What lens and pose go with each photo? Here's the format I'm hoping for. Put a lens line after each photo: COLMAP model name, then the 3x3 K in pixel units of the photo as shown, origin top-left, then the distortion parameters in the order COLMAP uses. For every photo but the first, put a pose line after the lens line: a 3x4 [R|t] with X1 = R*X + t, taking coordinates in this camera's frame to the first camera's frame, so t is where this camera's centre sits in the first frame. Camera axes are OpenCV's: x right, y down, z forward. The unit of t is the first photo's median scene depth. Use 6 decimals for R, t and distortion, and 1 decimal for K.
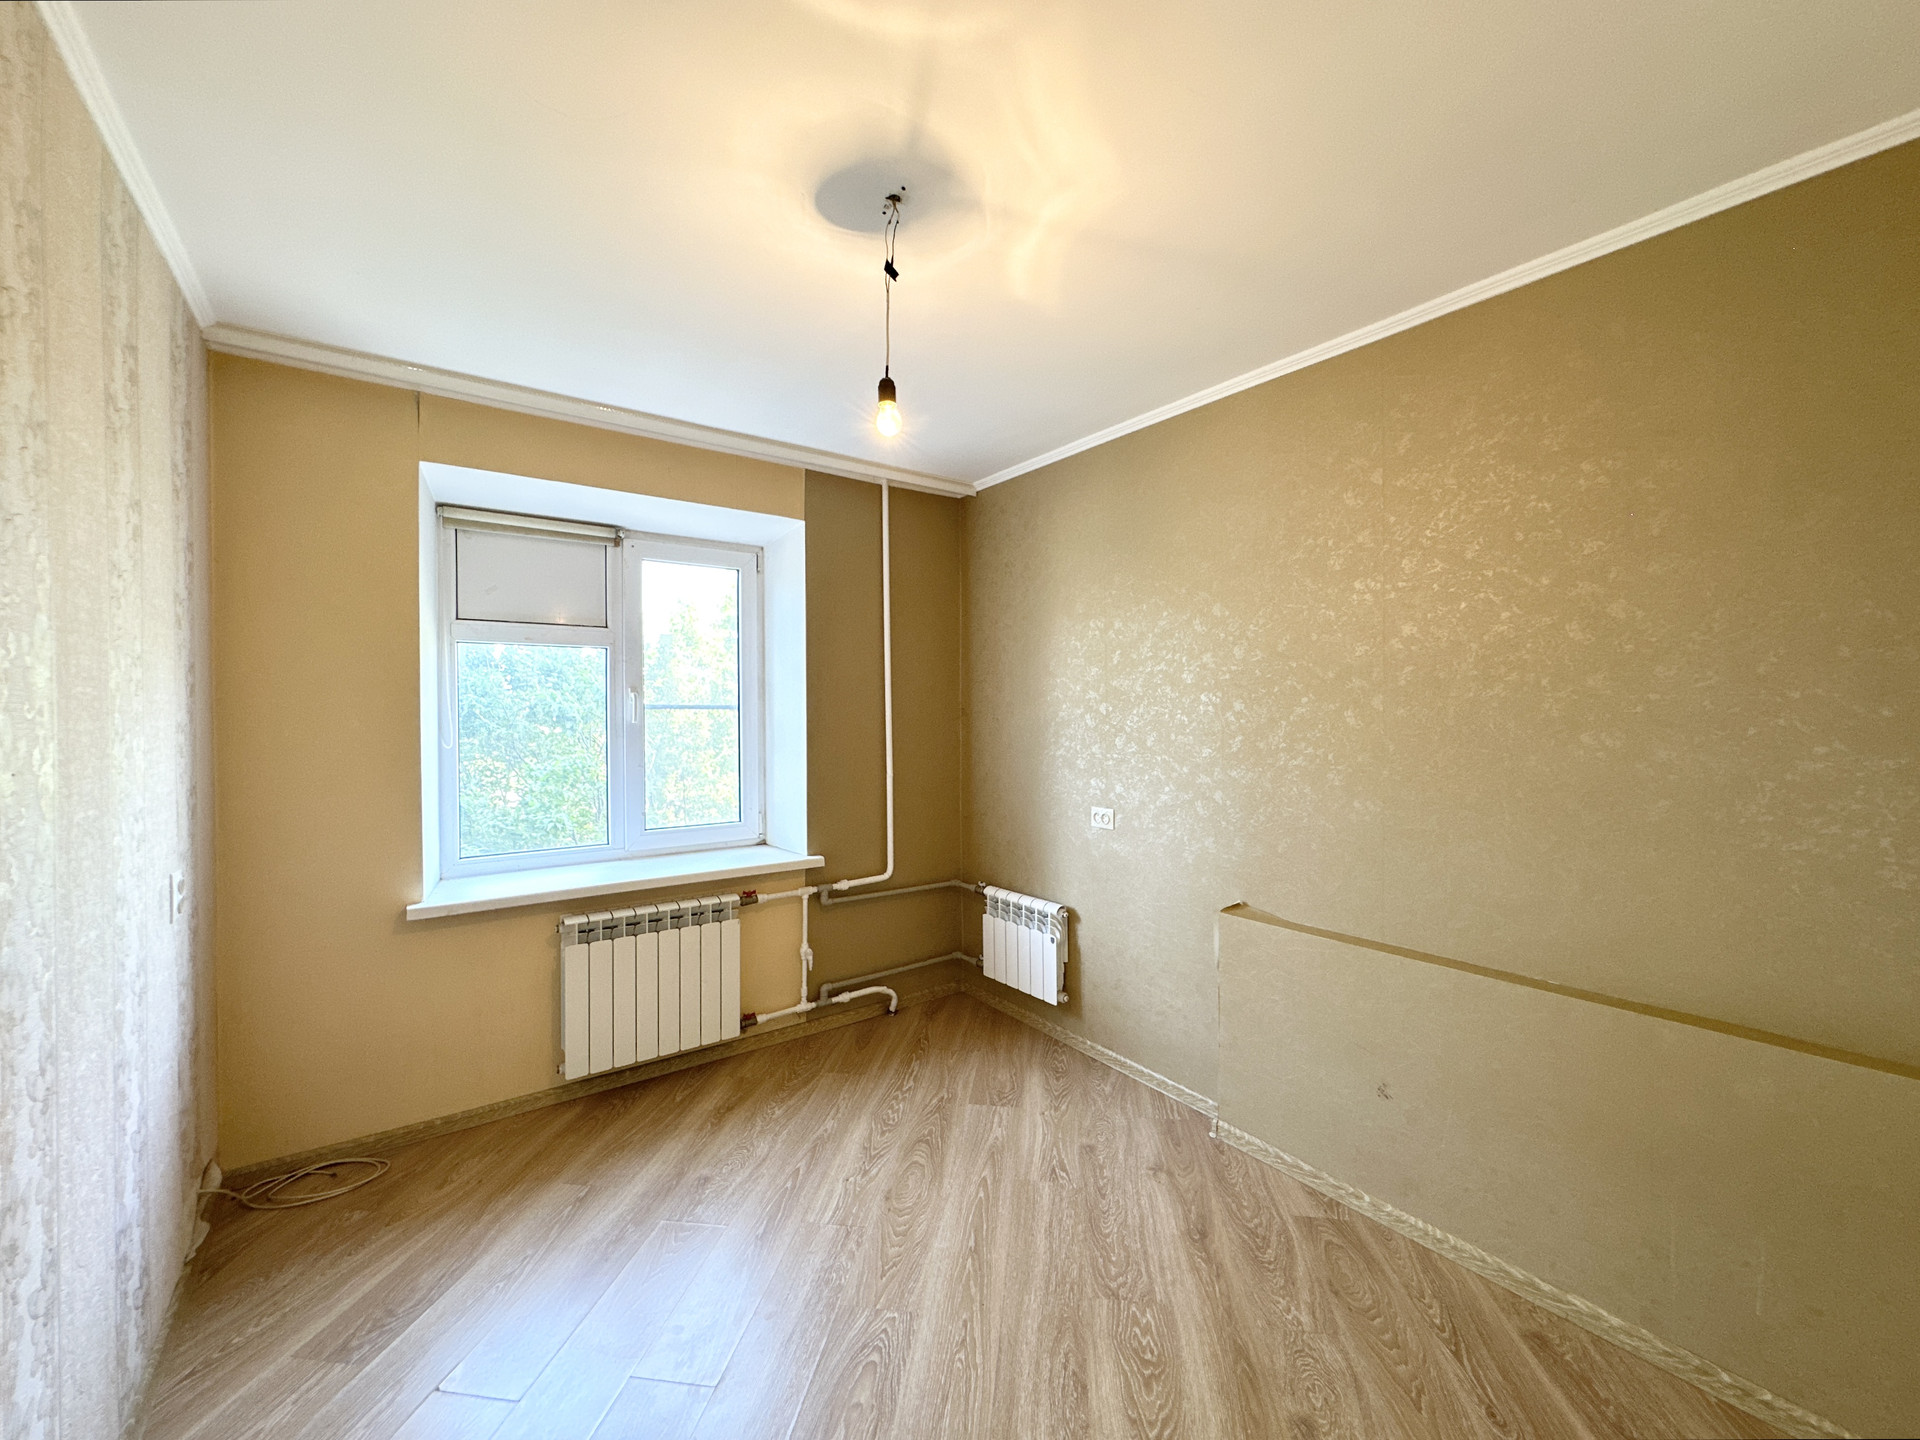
lens RADIAL K [[761.9, 0, 951.9], [0, 761.9, 721.1], [0, 0, 1]] dist [-0.001559, 0.000174]
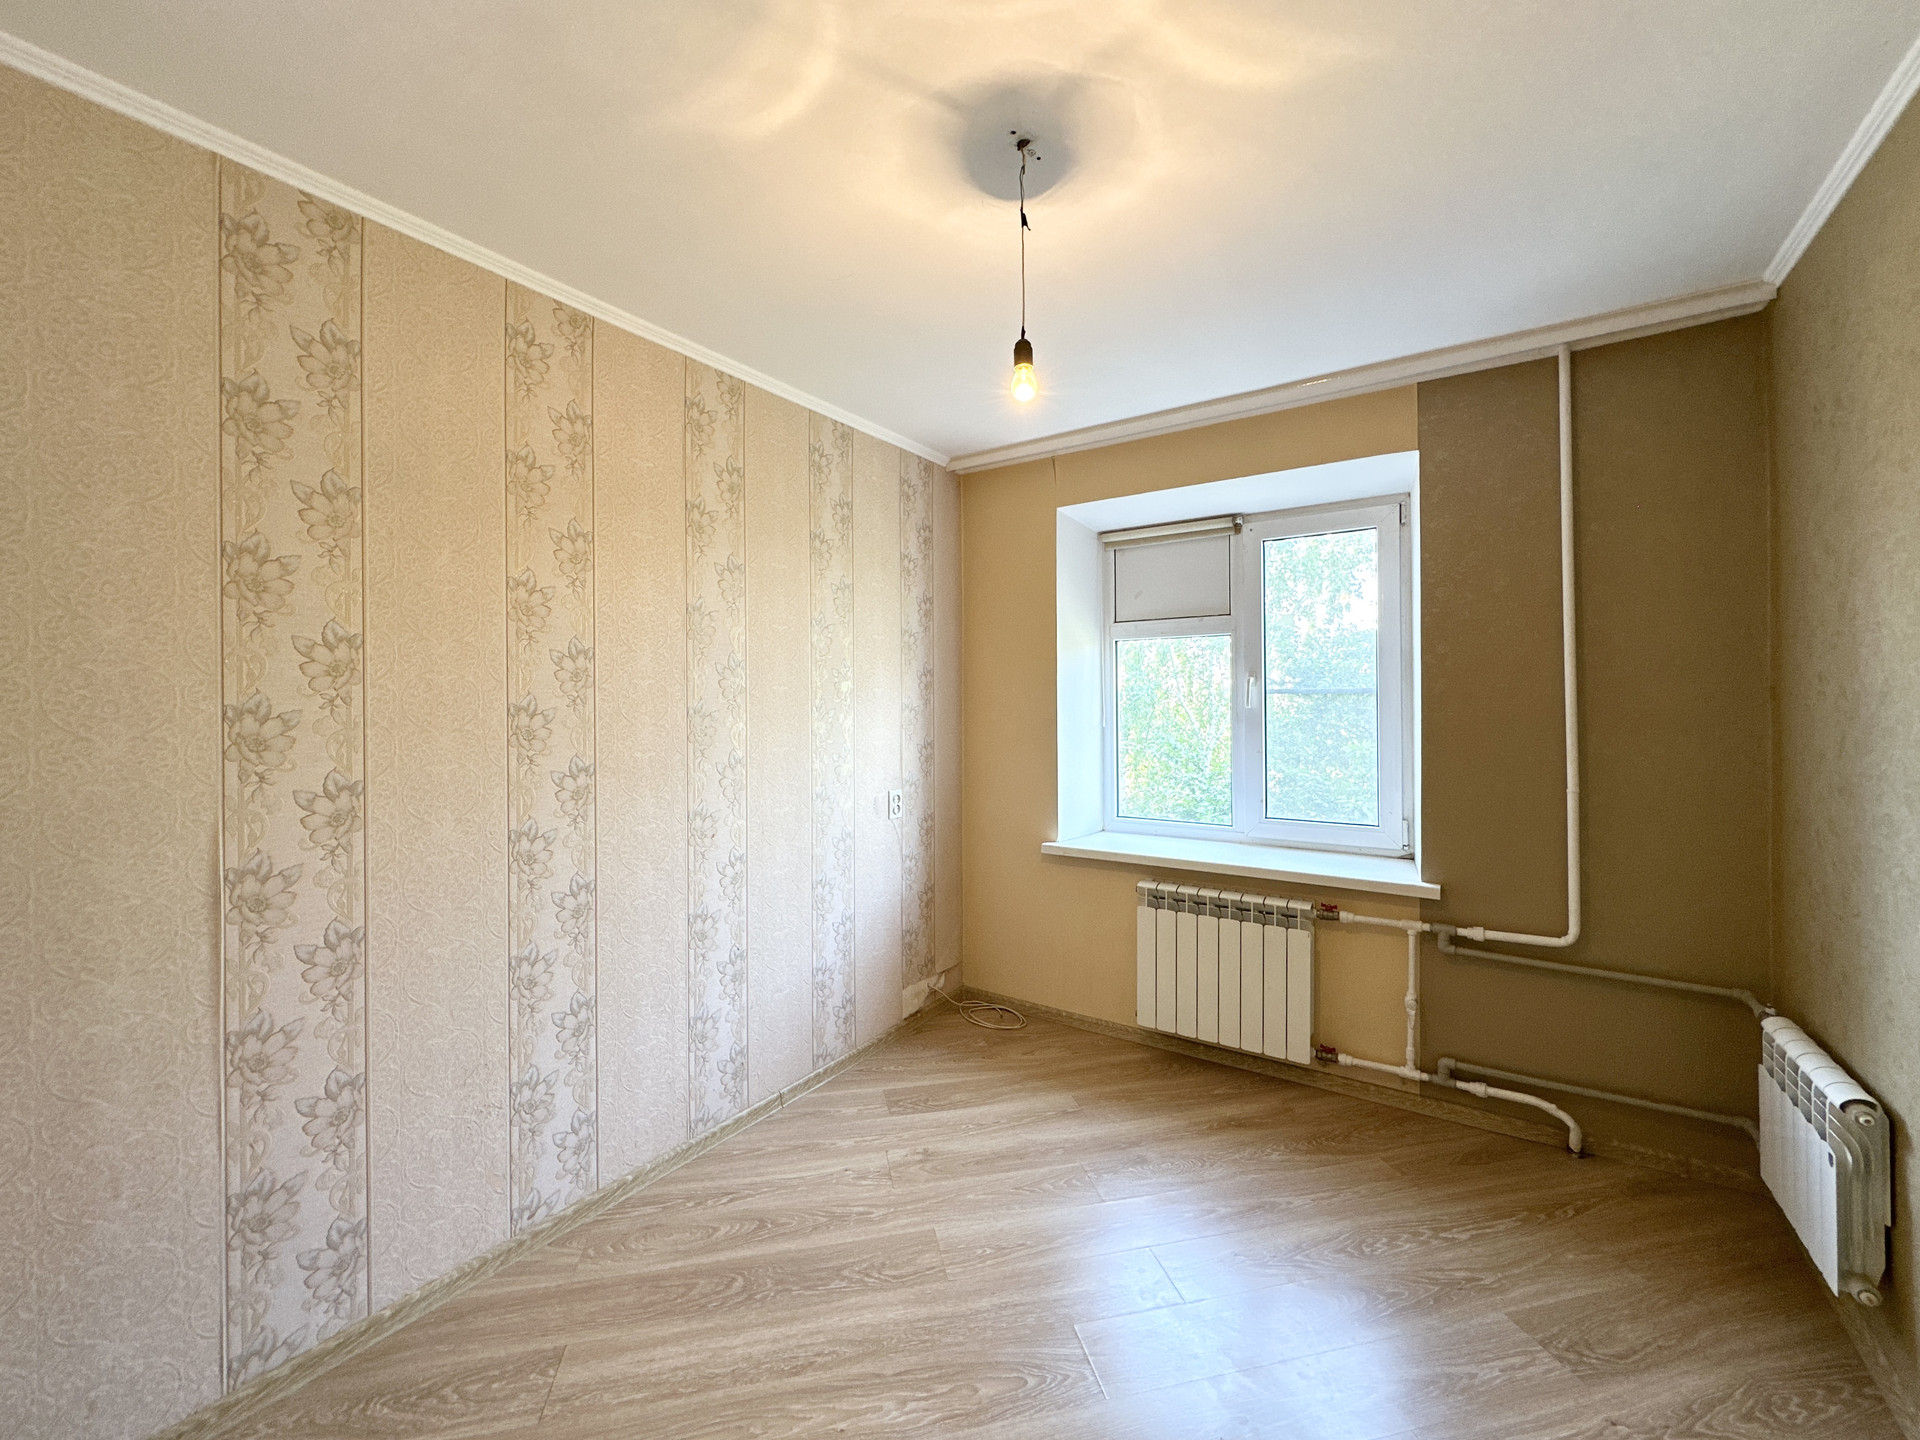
lens RADIAL K [[769.7, 0, 969.3], [0, 769.7, 704.5], [0, 0, 1]] dist [-0.000314, 0.000281]
pose [[0.353669, 0.002702, -0.935367, 0.397108], [-0.006214, 0.999981, 0.000540, -0.000045], [0.935350, 0.005621, 0.353679, 0.307537]]
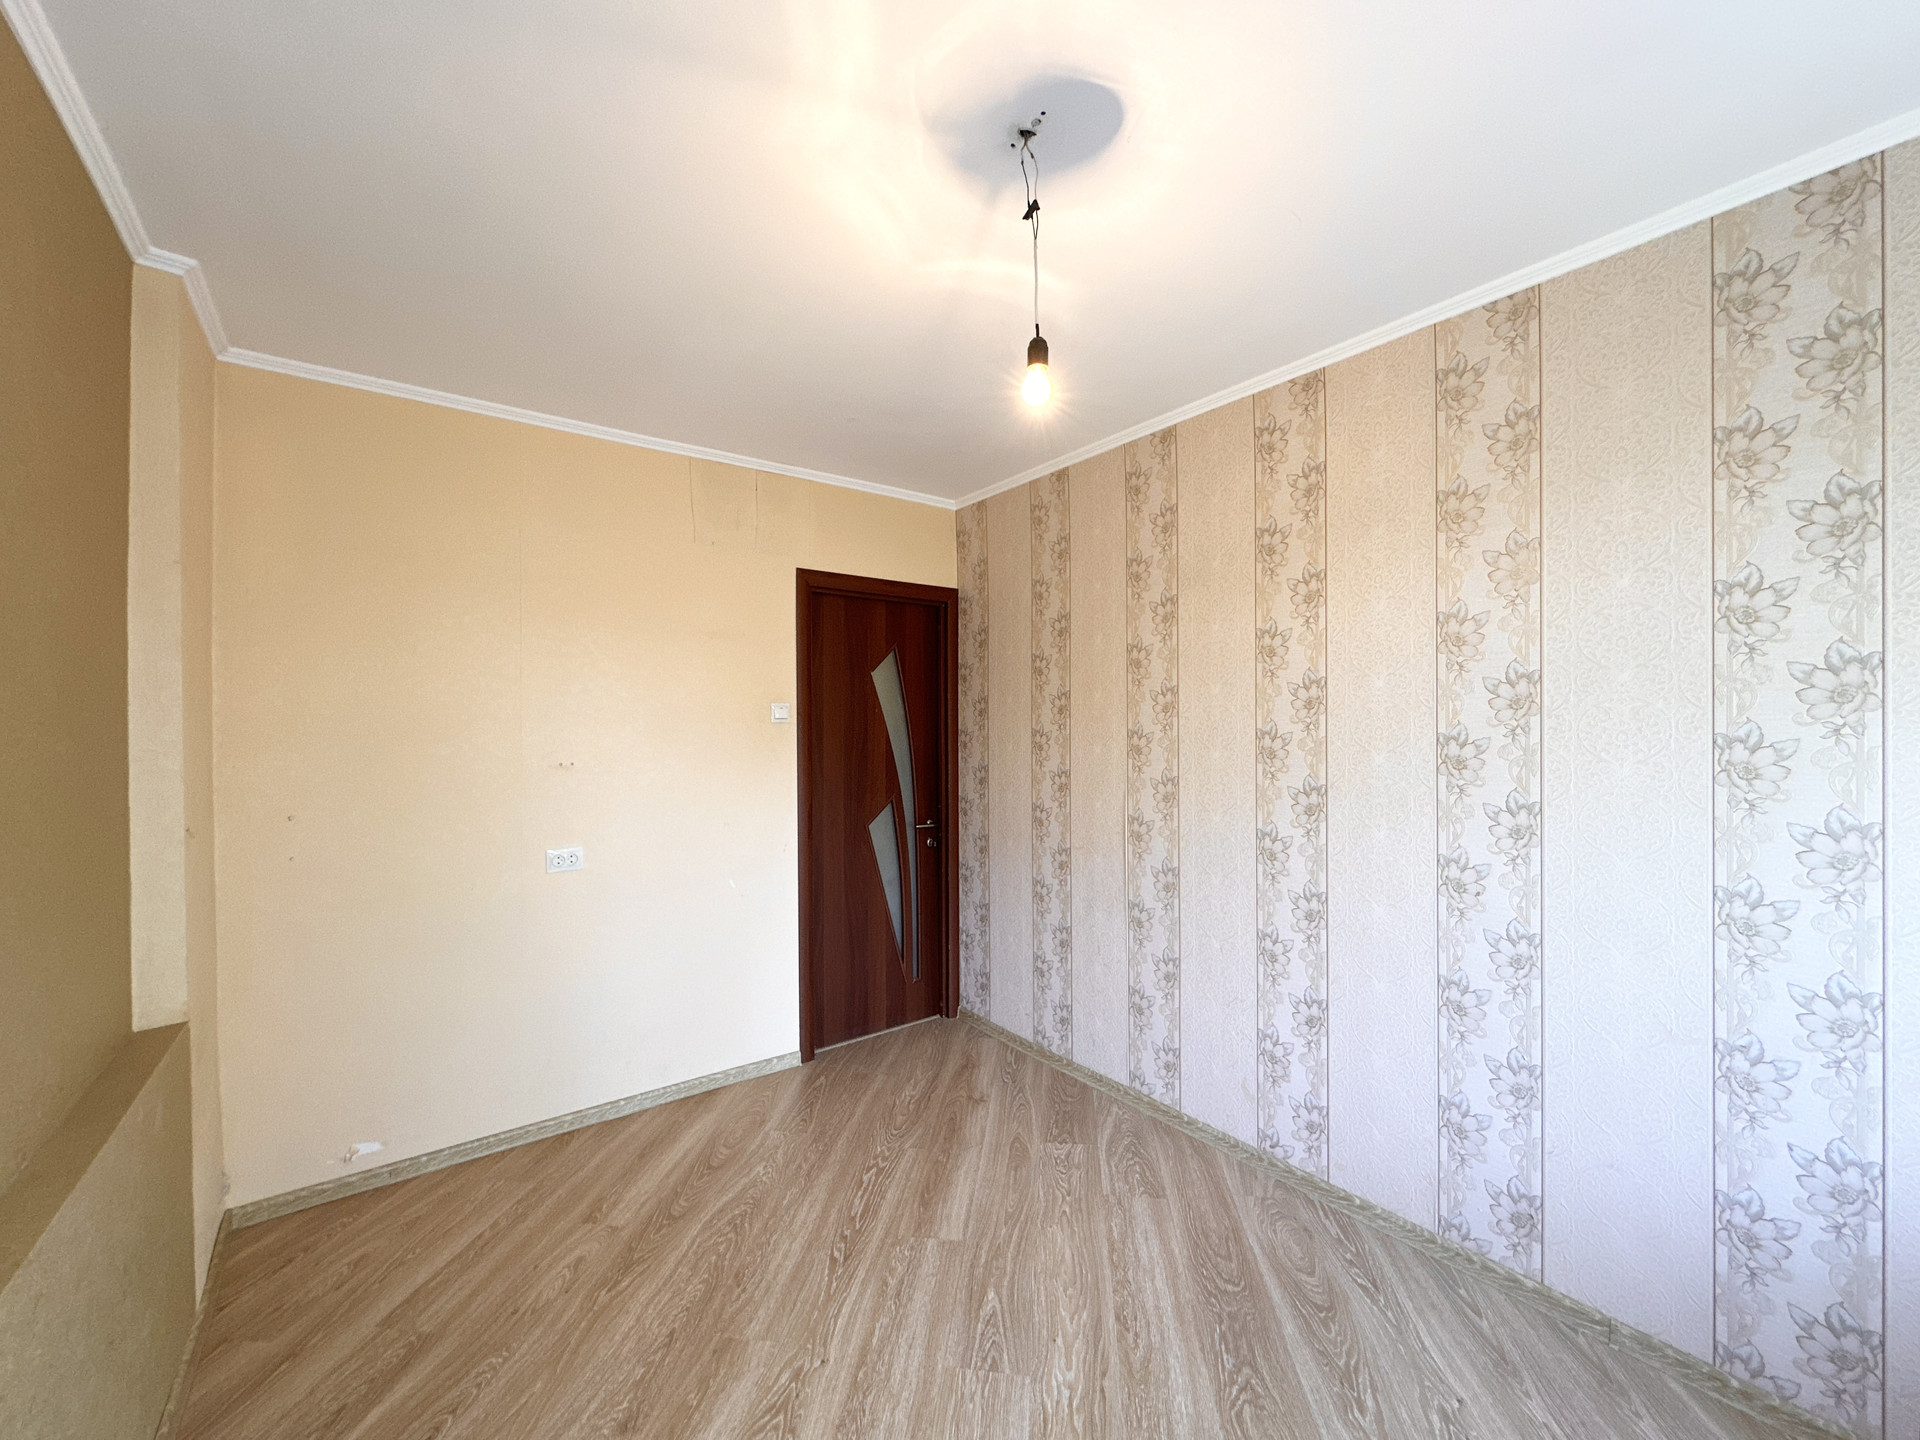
lens RADIAL K [[763.9, 0, 964.9], [0, 763.9, 742.2], [0, 0, 1]] dist [-0.001226, 0.000082]
pose [[-0.999477, -0.000105, -0.032341, 0.018144], [-0.000836, 0.999745, 0.022570, -0.001486], [0.032330, 0.022585, -0.999222, 0.937326]]
